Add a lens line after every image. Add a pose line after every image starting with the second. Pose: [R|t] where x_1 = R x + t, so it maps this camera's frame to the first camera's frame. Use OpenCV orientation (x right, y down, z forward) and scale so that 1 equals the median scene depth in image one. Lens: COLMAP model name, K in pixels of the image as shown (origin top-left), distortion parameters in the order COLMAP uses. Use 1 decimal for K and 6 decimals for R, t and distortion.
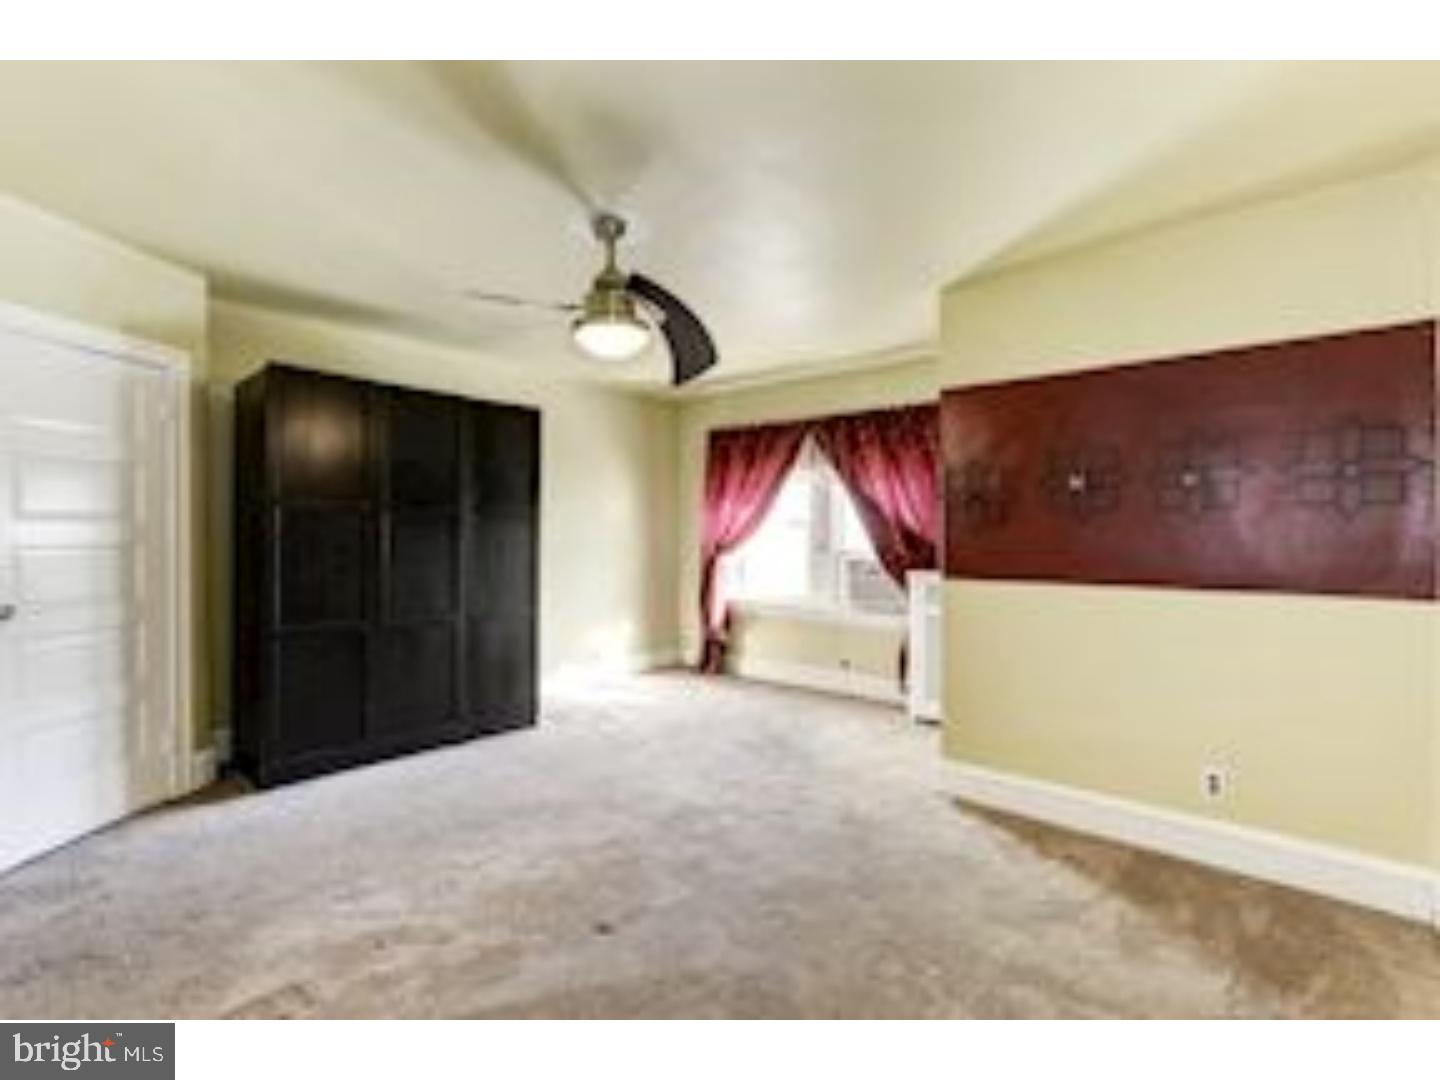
lens RADIAL K [[649.5, 0, 720.0], [0, 649.5, 540.0], [0, 0, 1]] dist [0.000793, 0.000134]
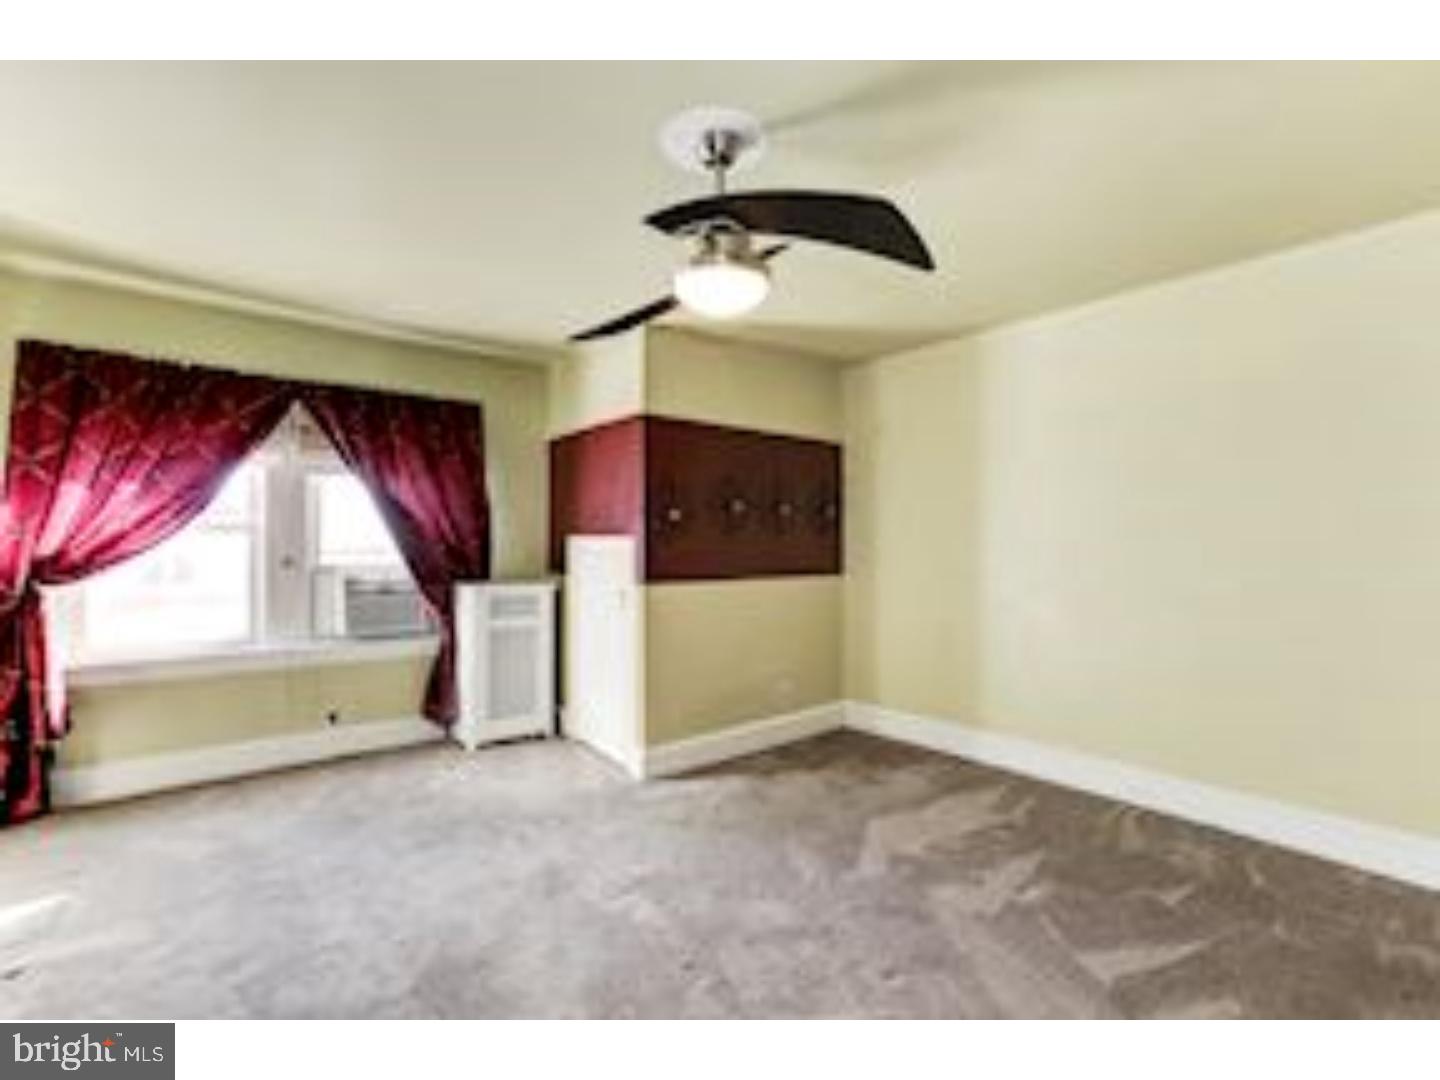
lens RADIAL K [[649.5, 0, 720.0], [0, 649.5, 540.0], [0, 0, 1]] dist [0.000793, 0.000134]
pose [[0.167835, 0.012721, 0.985733, -0.510575], [-0.009677, 0.999890, -0.011256, -0.014016], [-0.985768, -0.007650, 0.167939, 0.449787]]
